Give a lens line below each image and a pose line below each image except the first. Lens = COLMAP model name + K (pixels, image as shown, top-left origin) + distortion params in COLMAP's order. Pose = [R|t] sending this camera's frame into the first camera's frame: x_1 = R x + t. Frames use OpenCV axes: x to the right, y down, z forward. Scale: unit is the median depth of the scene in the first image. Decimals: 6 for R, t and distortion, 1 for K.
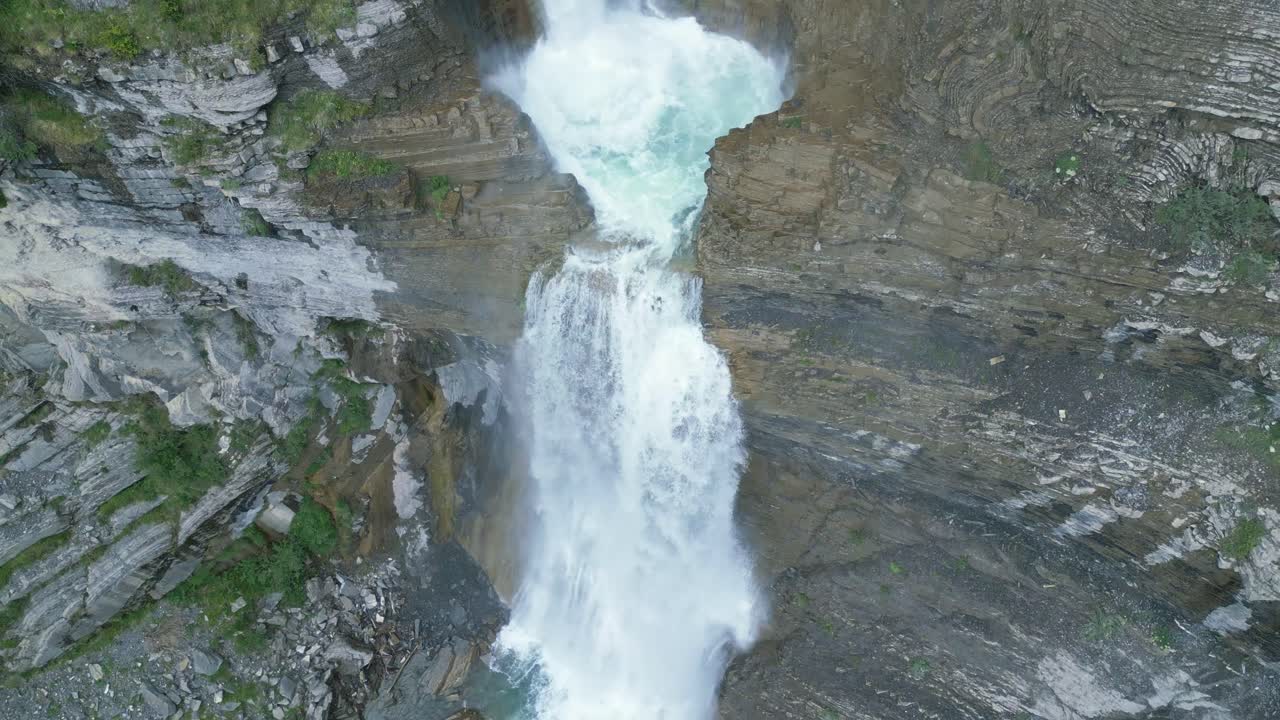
lens RADIAL K [[939.7, 0, 640.0], [0, 939.7, 360.0], [0, 0, 1]] dist [0.056558, -0.052622]
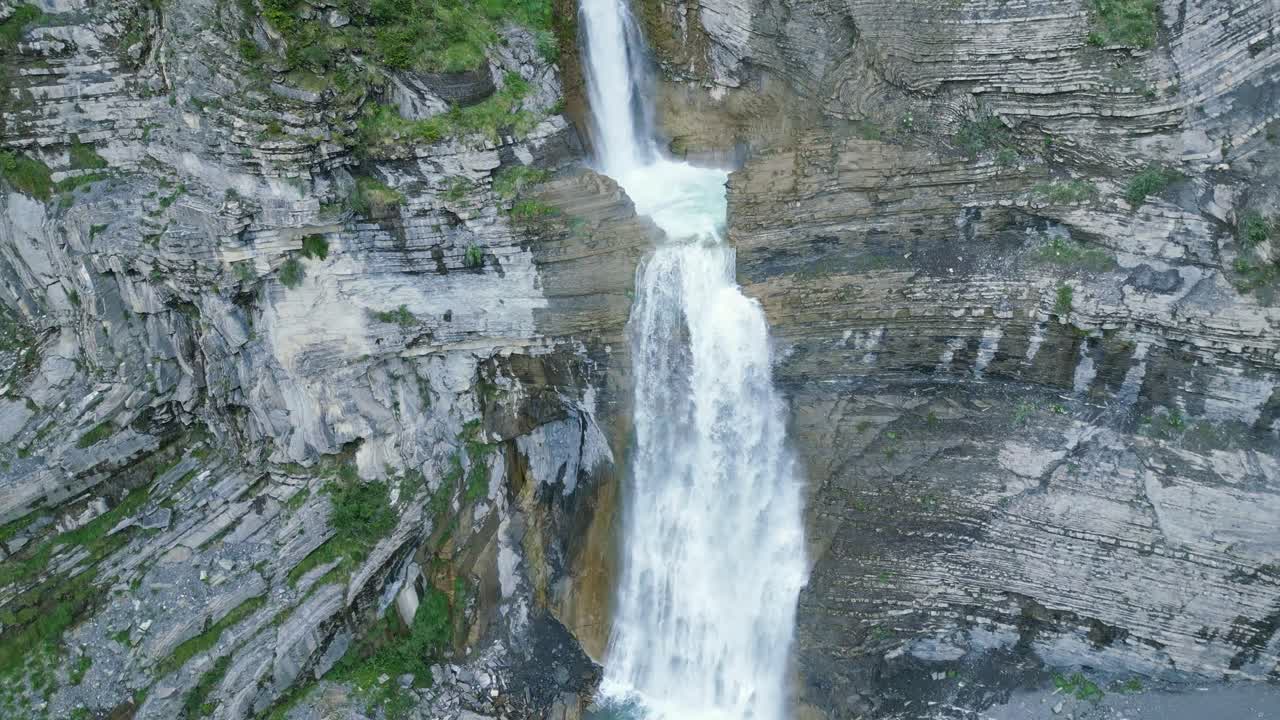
lens RADIAL K [[939.7, 0, 640.0], [0, 939.7, 360.0], [0, 0, 1]] dist [0.056558, -0.052622]
pose [[0.973084, -0.136478, 0.185690, -0.324423], [0.207419, 0.869817, -0.447655, 0.590377], [-0.100421, 0.474122, 0.874714, -0.287432]]
